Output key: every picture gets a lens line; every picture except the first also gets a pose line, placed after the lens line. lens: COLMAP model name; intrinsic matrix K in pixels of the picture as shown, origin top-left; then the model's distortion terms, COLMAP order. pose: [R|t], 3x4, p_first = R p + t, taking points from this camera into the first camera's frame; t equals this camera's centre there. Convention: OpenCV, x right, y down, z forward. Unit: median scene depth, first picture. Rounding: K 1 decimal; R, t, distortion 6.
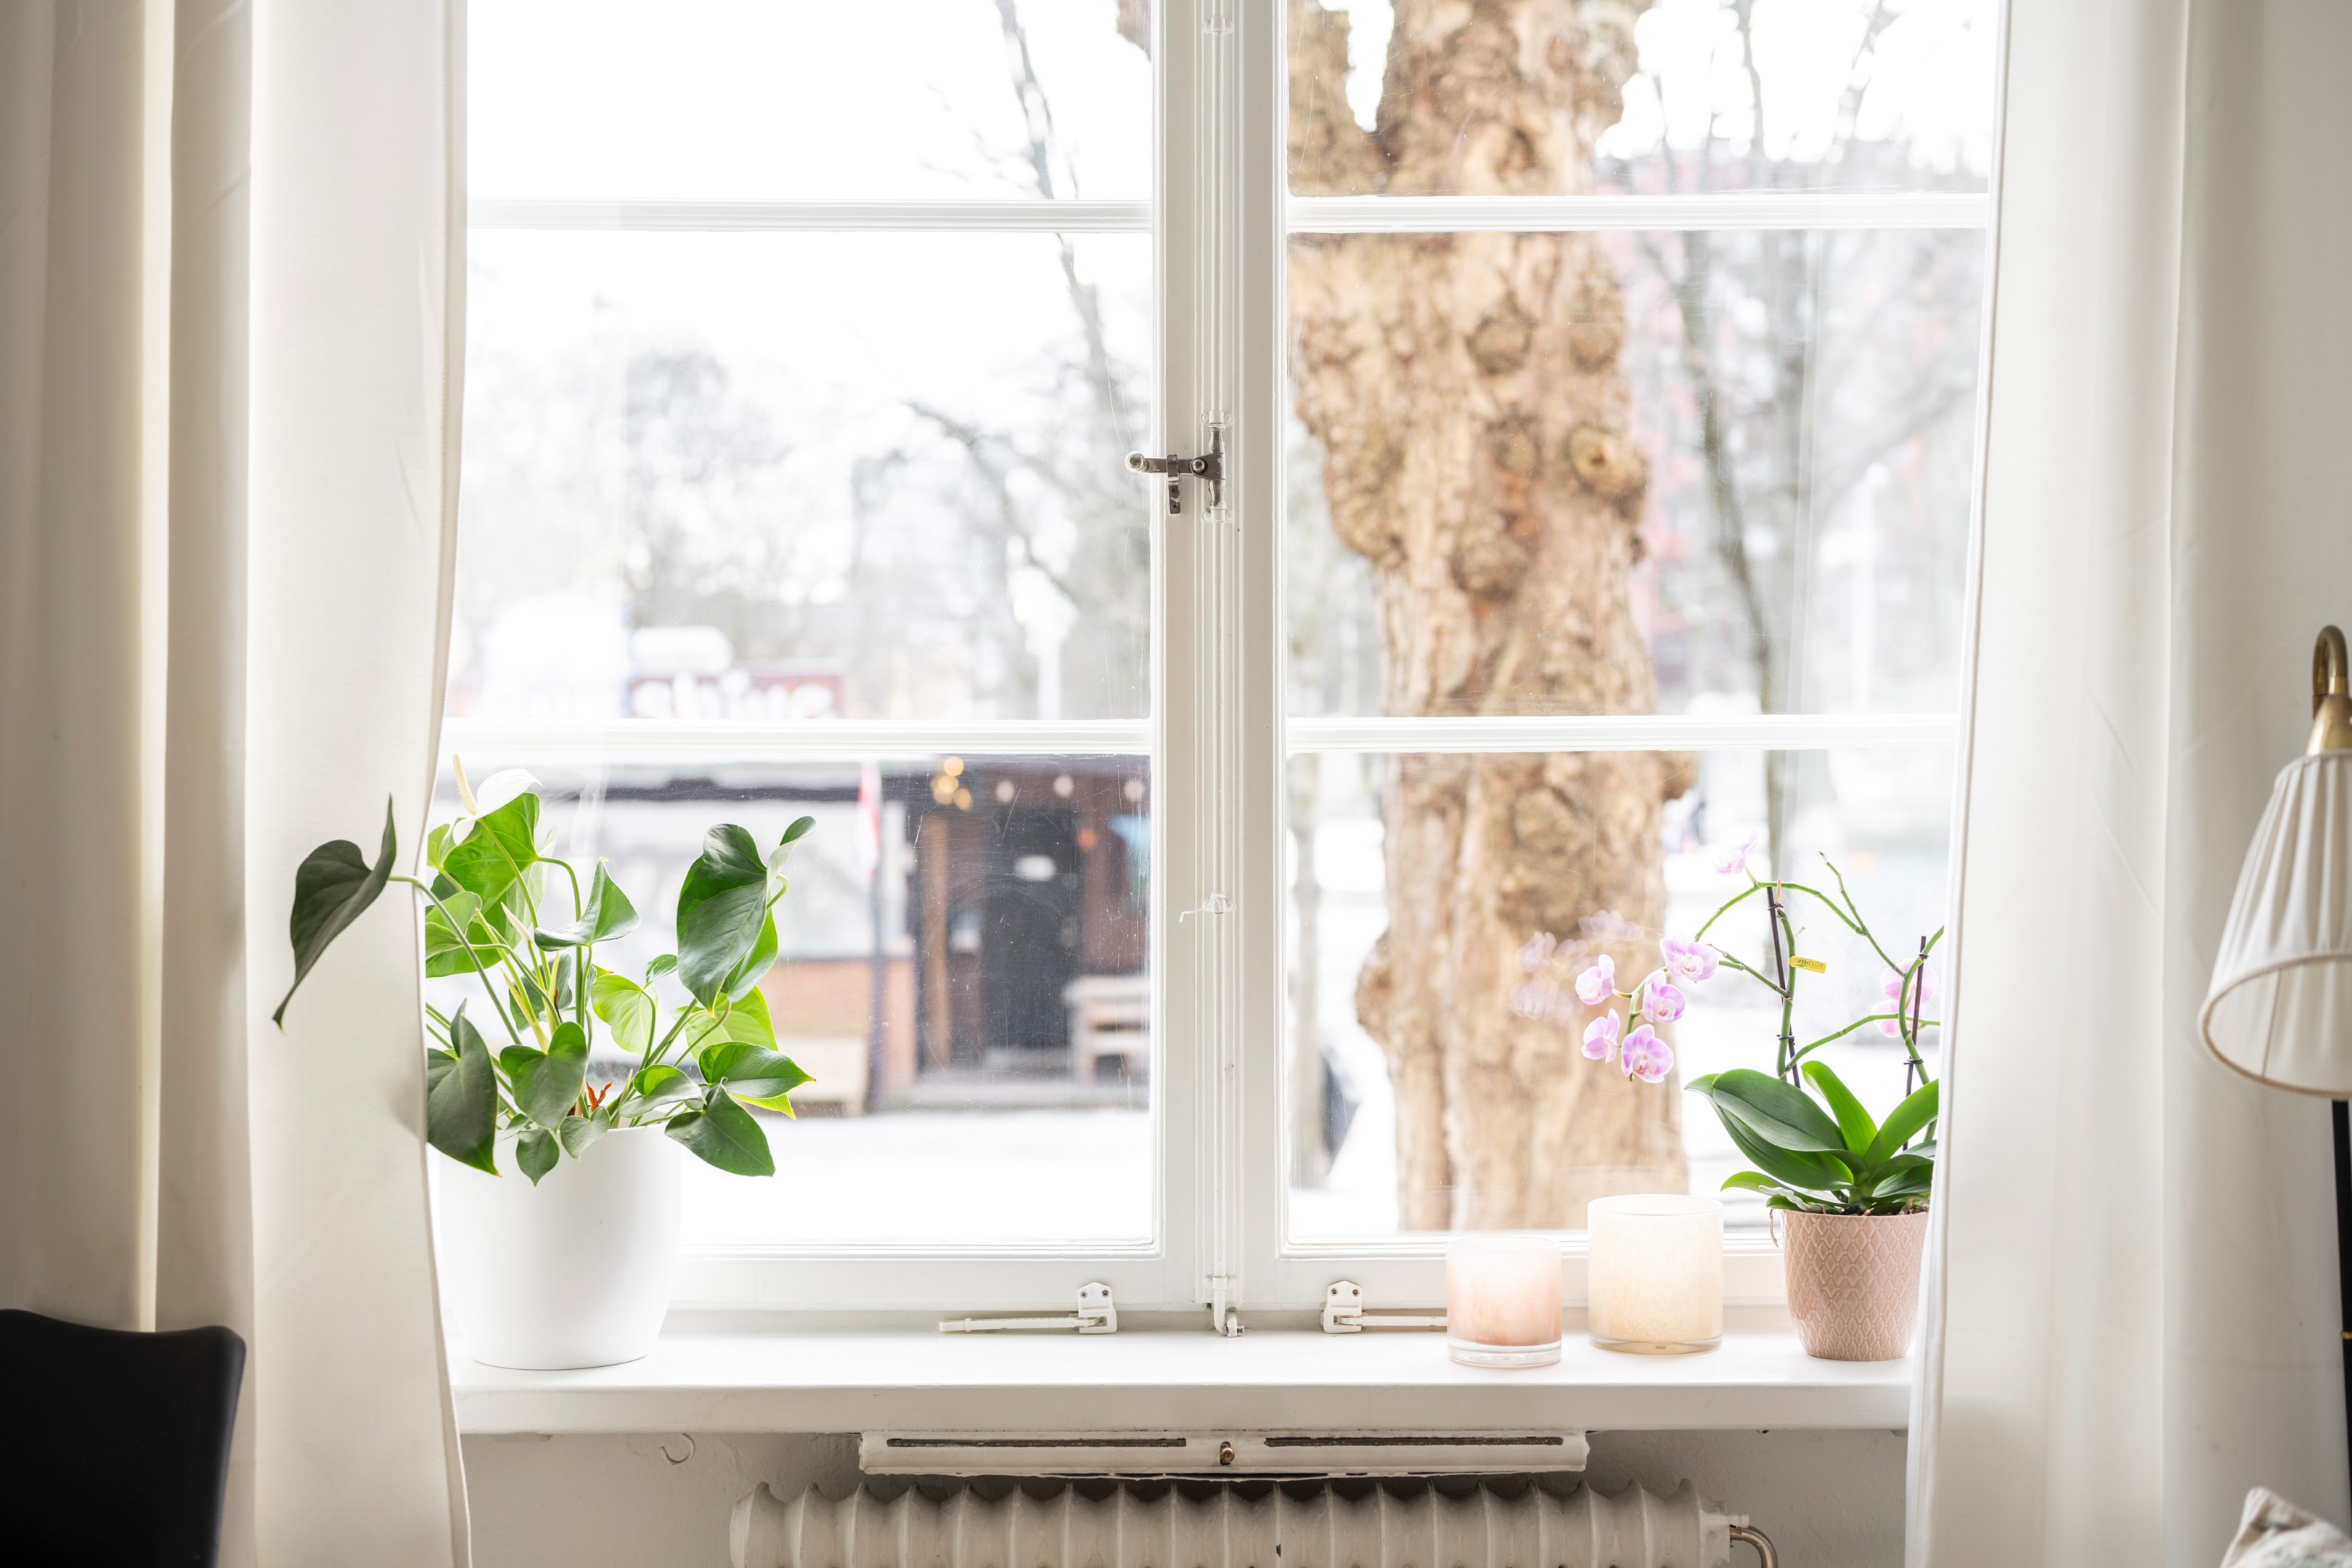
lens RADIAL K [[3443.9, 0, 1226.5], [0, 3443.9, 787.2], [0, 0, 1]] dist [-0.004253, -0.052941]
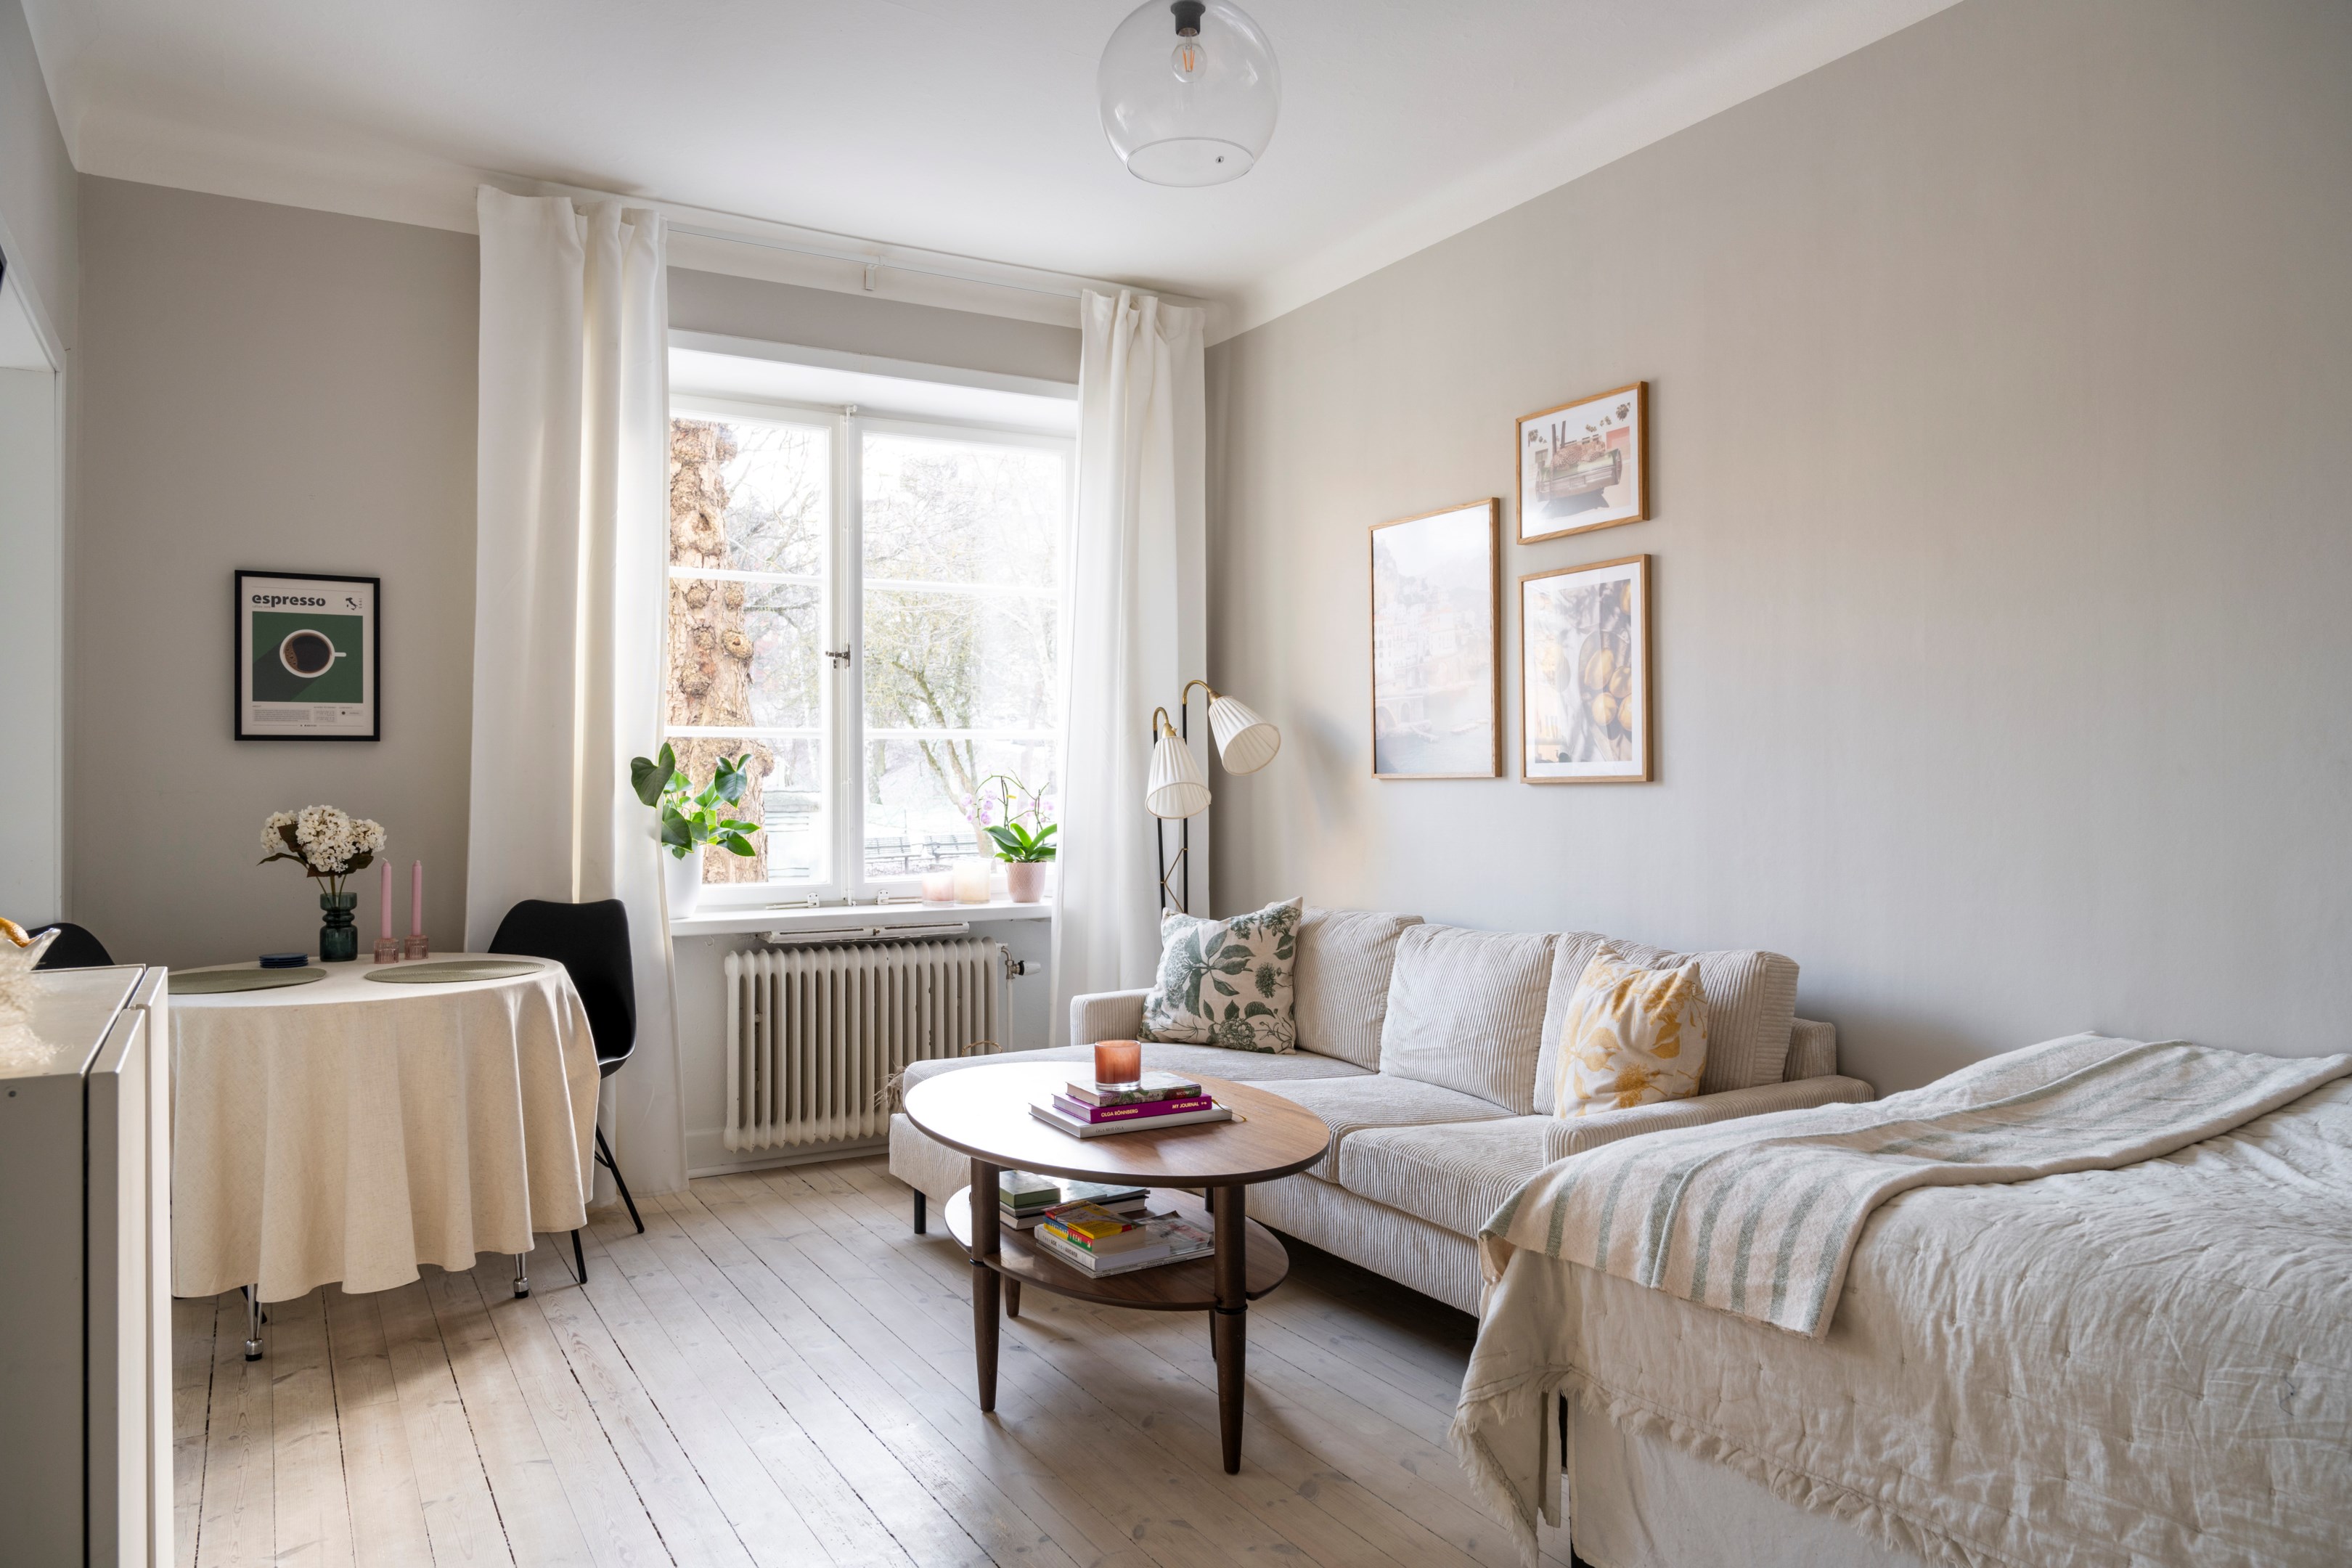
lens RADIAL K [[1592.7, 0, 1183.6], [0, 1592.7, 766.0], [0, 0, 1]] dist [-0.000528, 0.002366]
pose [[0.873168, 0.002484, 0.487413, -0.488697], [0.005355, 0.999878, -0.014687, 0.043665], [-0.487390, 0.015435, 0.873048, -0.561578]]
